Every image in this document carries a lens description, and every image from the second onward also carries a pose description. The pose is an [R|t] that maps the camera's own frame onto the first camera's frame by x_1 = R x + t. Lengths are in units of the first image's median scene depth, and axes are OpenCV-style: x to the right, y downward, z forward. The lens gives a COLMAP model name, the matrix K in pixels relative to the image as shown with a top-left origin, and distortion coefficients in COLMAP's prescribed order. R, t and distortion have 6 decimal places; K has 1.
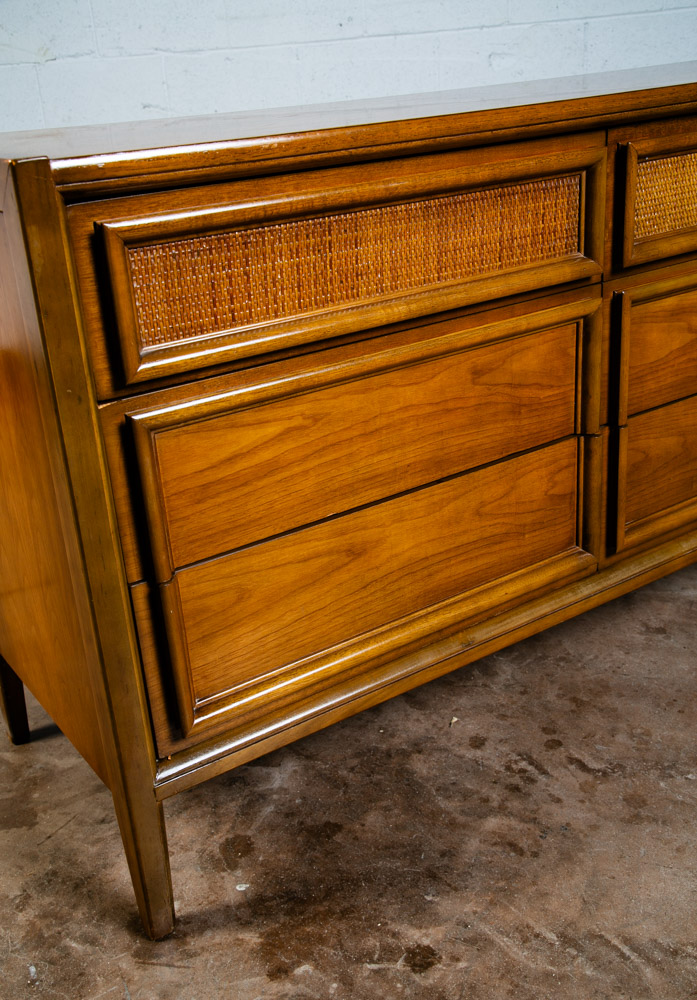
lens RADIAL K [[1061.3, 0, 354.8], [0, 1061.3, 520.8], [0, 0, 1]] dist [0.043668, 0.000000]
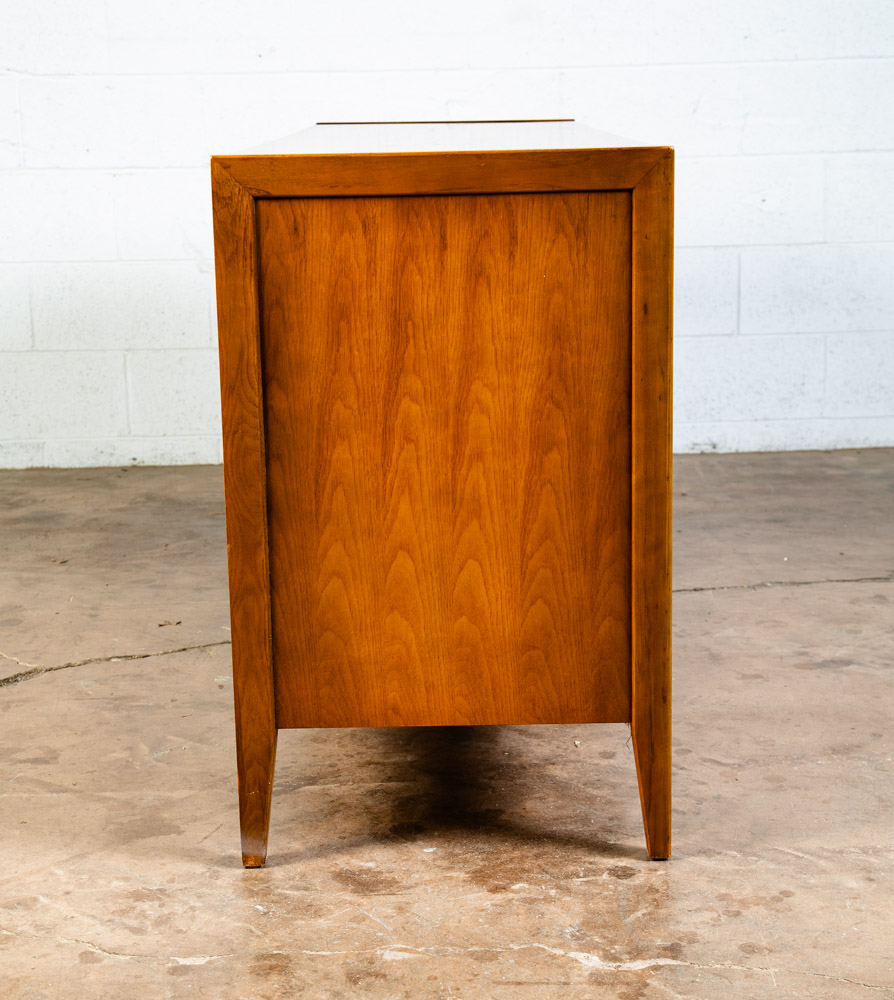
lens RADIAL K [[1890.3, 0, 438.4], [0, 1890.3, 503.6], [0, 0, 1]] dist [0.158865, 0.000000]
pose [[0.975342, 0.005529, 0.220627, -0.481282], [0.039053, 0.979587, -0.197191, 0.362384], [-0.217214, 0.200945, 0.955217, -0.777872]]
